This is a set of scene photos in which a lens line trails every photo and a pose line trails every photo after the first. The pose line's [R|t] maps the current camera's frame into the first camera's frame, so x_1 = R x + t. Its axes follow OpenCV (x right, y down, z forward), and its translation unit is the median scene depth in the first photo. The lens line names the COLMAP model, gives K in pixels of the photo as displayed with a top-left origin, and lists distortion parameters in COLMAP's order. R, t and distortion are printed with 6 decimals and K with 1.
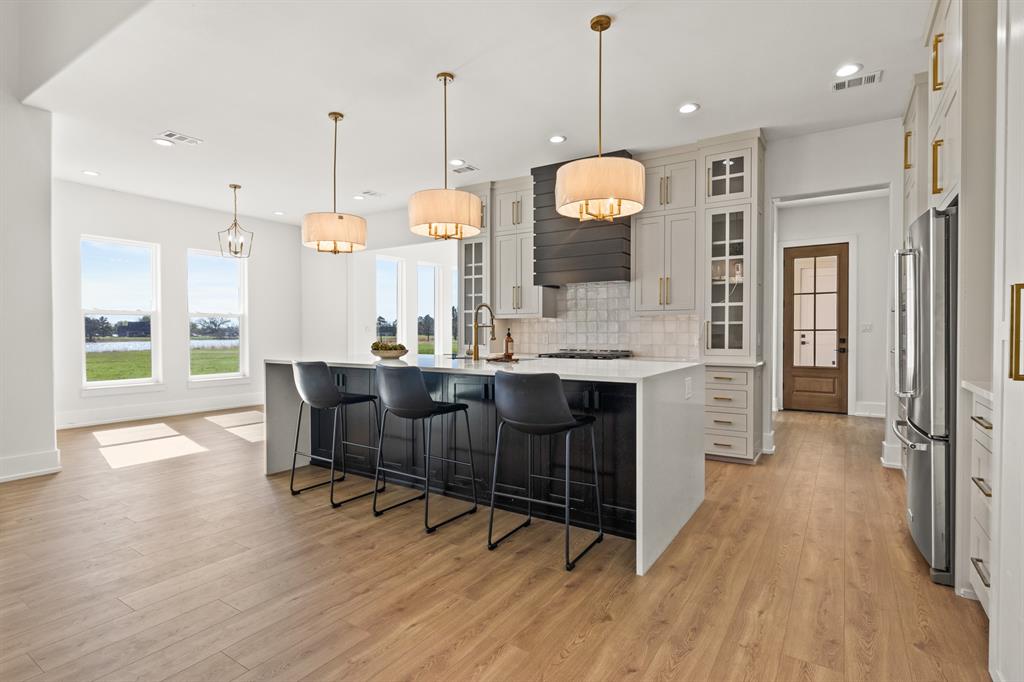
lens RADIAL K [[510.6, 0, 520.0], [0, 510.6, 340.6], [0, 0, 1]] dist [-0.001266, -0.000681]
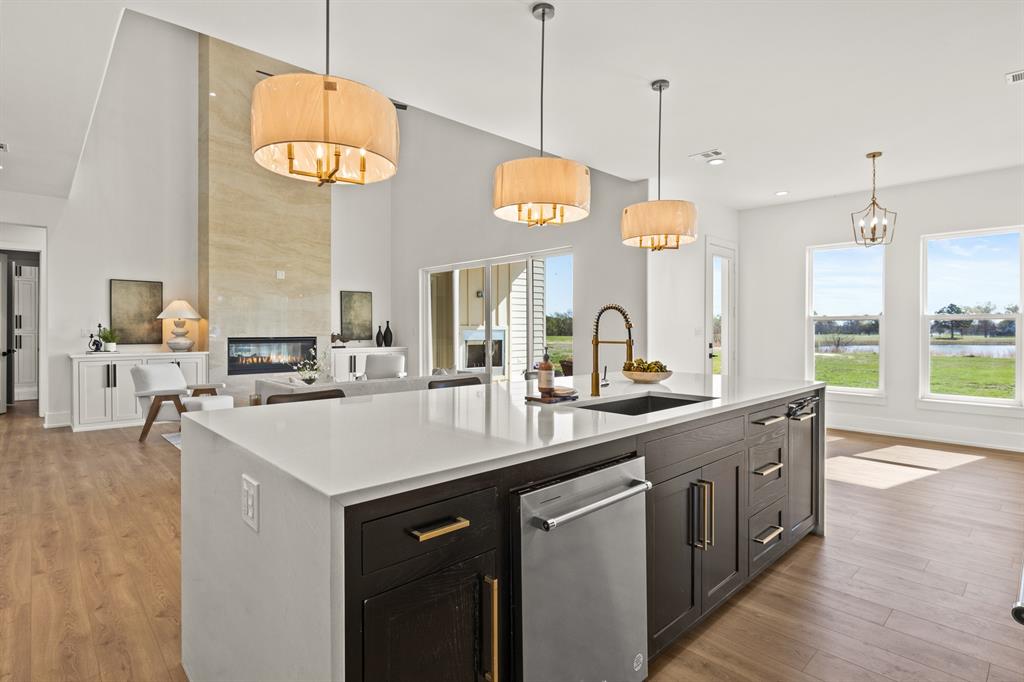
lens RADIAL K [[510.6, 0, 507.5], [0, 510.6, 322.3], [0, 0, 1]] dist [-0.001266, -0.000681]
pose [[-0.250697, -0.006598, -0.968043, 0.498473], [-0.016324, 0.999863, -0.002588, -0.047272], [0.967928, 0.015154, -0.250770, 0.940713]]
